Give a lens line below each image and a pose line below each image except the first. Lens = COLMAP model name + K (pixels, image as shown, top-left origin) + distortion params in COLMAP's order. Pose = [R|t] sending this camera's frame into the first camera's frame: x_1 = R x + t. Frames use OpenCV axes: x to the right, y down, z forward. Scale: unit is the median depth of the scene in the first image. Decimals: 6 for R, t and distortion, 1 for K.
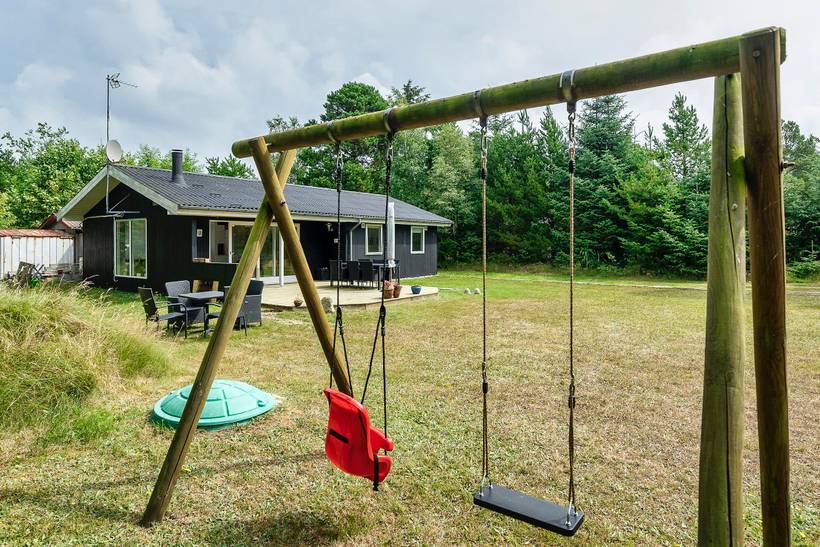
lens RADIAL K [[537.6, 0, 410.0], [0, 537.6, 273.5], [0, 0, 1]] dist [0.000345, 0.000343]
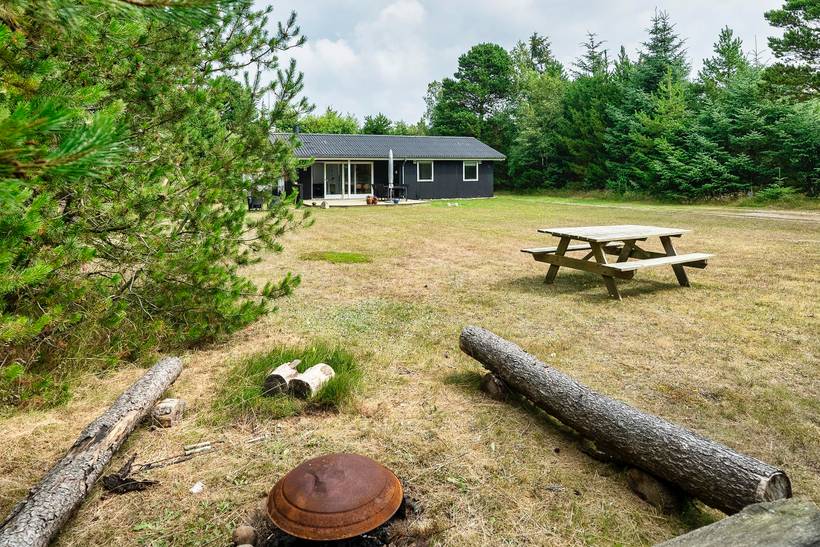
lens RADIAL K [[537.6, 0, 410.0], [0, 537.6, 273.5], [0, 0, 1]] dist [0.000345, 0.000343]
pose [[0.870637, 0.078545, -0.485616, 0.552491], [-0.019307, 0.991866, 0.125813, 0.027220], [0.491548, -0.100162, 0.865071, -0.290461]]
